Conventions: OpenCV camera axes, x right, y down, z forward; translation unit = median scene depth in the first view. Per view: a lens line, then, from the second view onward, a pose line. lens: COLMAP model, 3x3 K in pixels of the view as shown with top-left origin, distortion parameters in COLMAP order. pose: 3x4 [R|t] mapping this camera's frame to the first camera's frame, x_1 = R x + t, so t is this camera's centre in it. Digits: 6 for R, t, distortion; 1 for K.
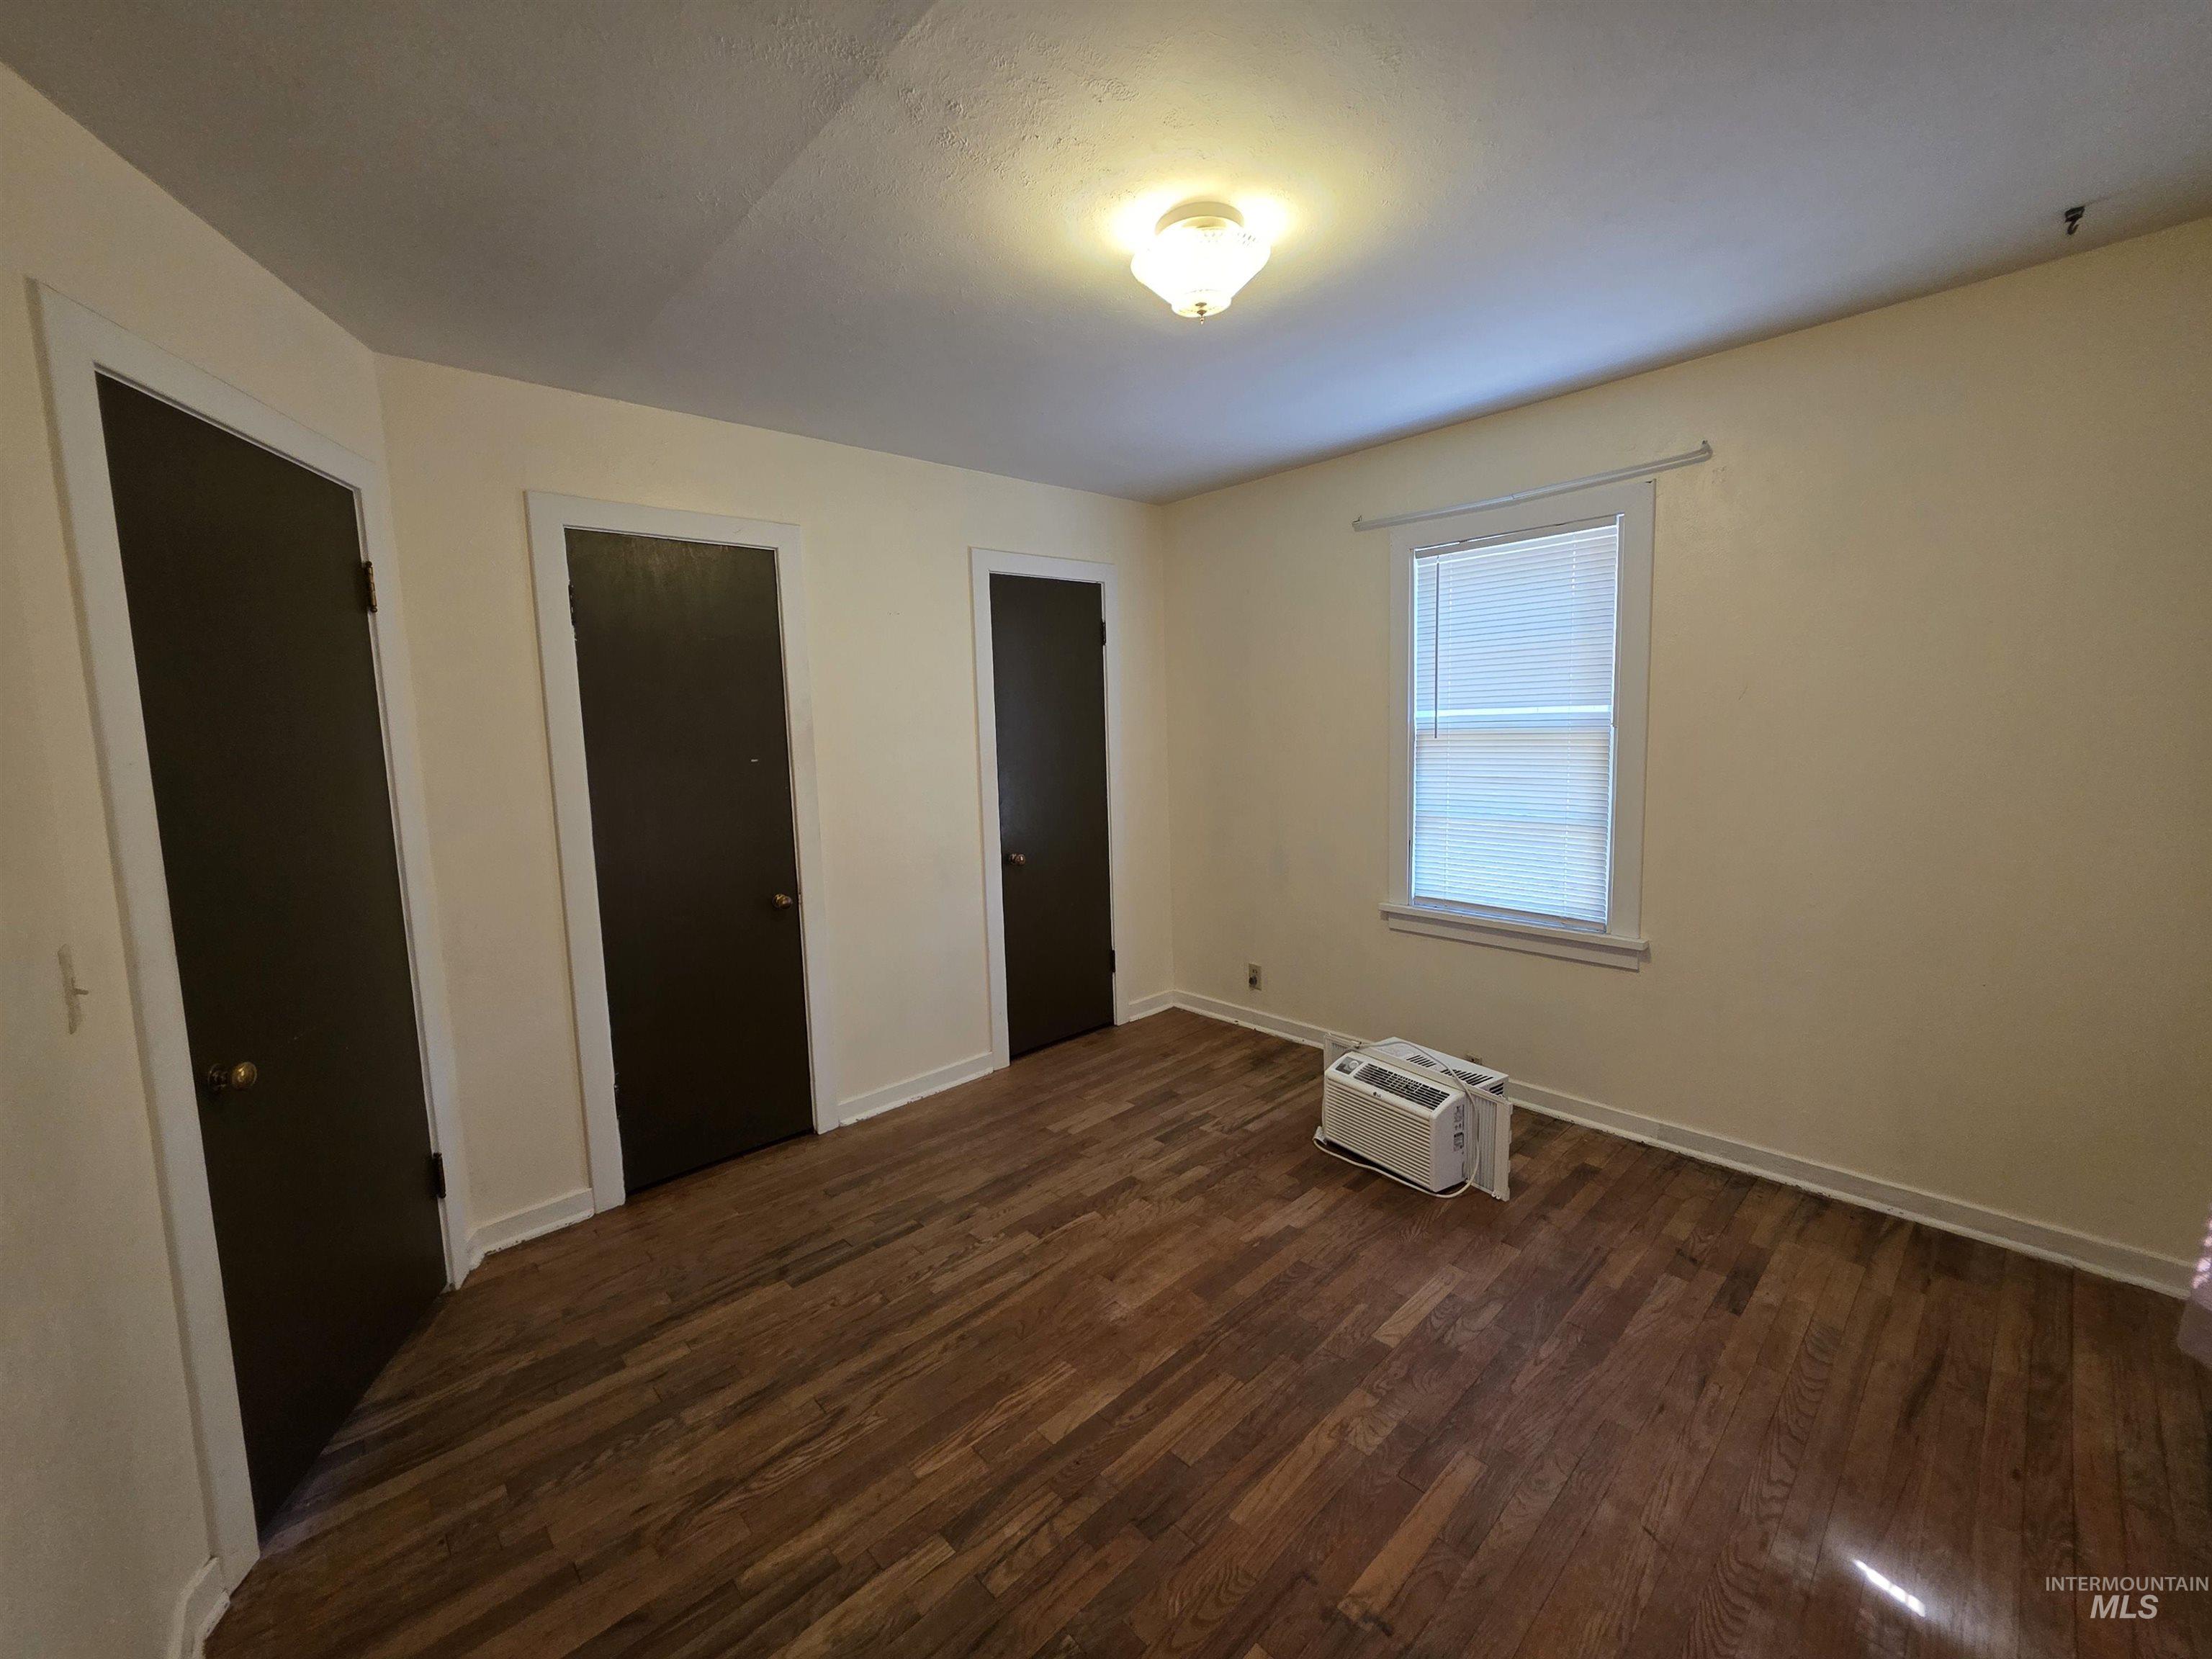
lens RADIAL K [[882.1, 0, 1101.8], [0, 882.1, 813.8], [0, 0, 1]] dist [0.001754, -0.000339]
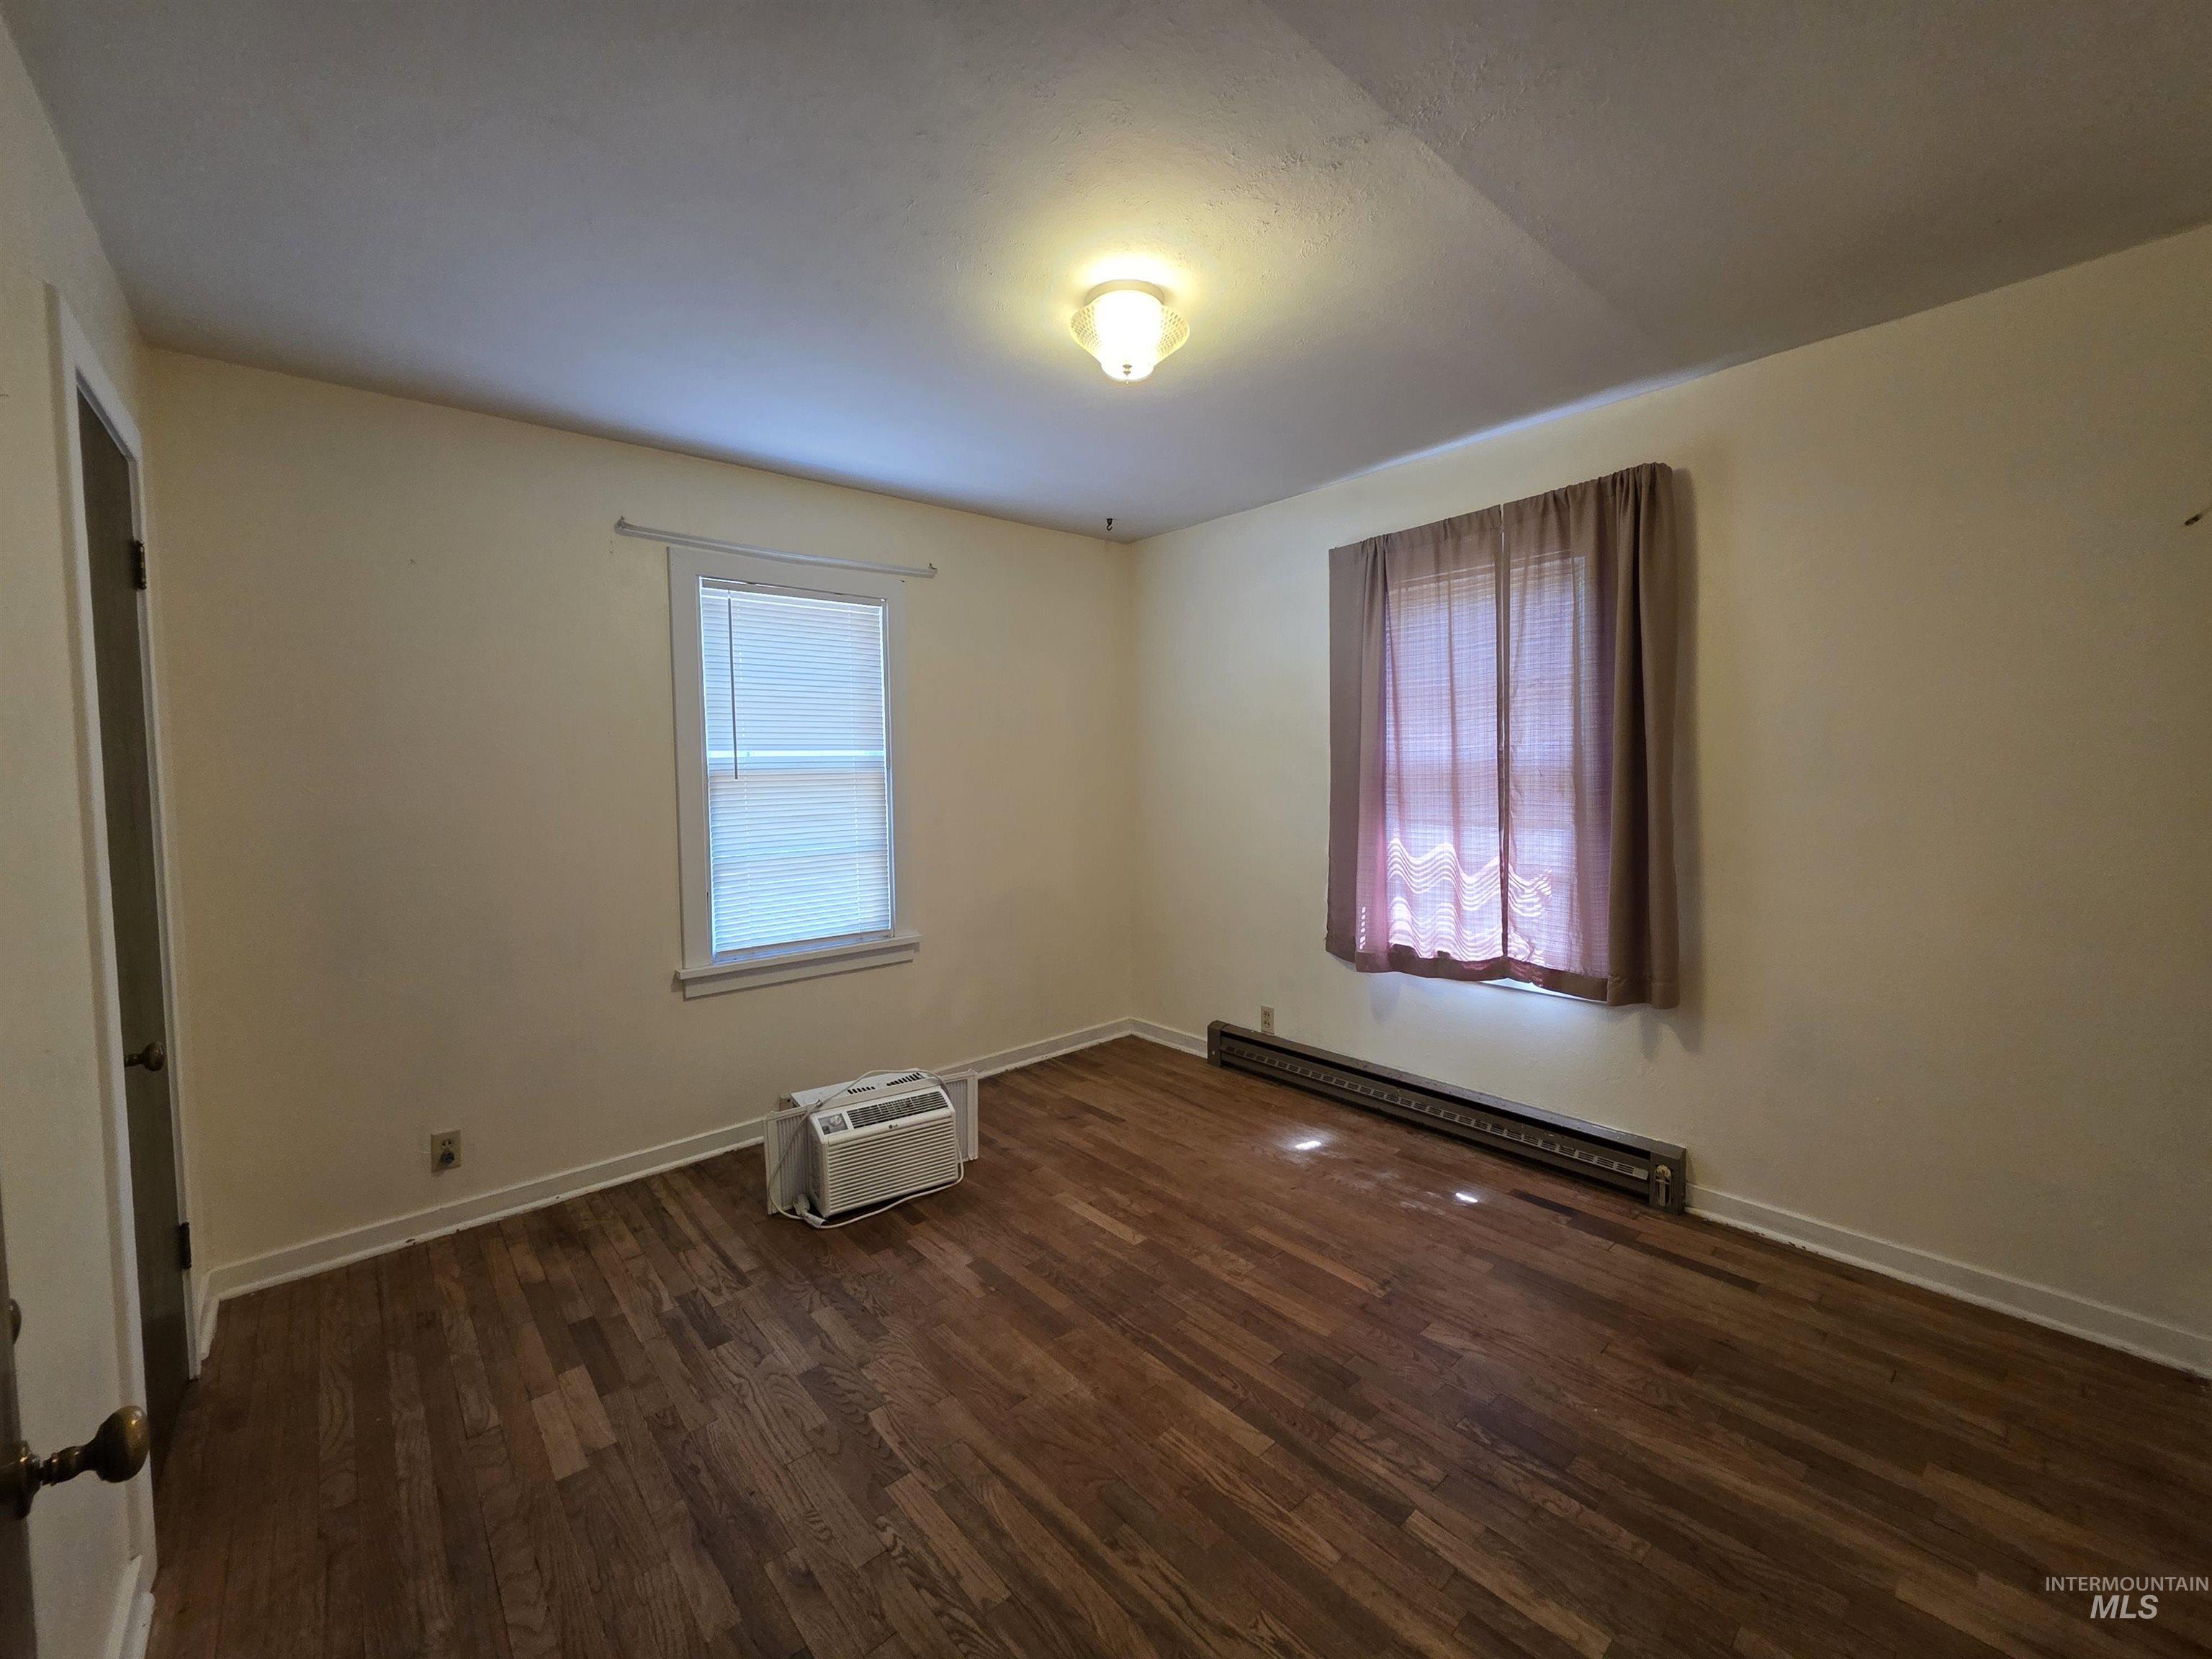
lens RADIAL K [[882.1, 0, 1101.8], [0, 882.1, 813.8], [0, 0, 1]] dist [0.001754, -0.000339]
pose [[0.036734, -0.023625, 0.999046, -0.753725], [0.124710, 0.992014, 0.018873, -0.023783], [-0.991513, 0.123897, 0.039387, 0.772623]]
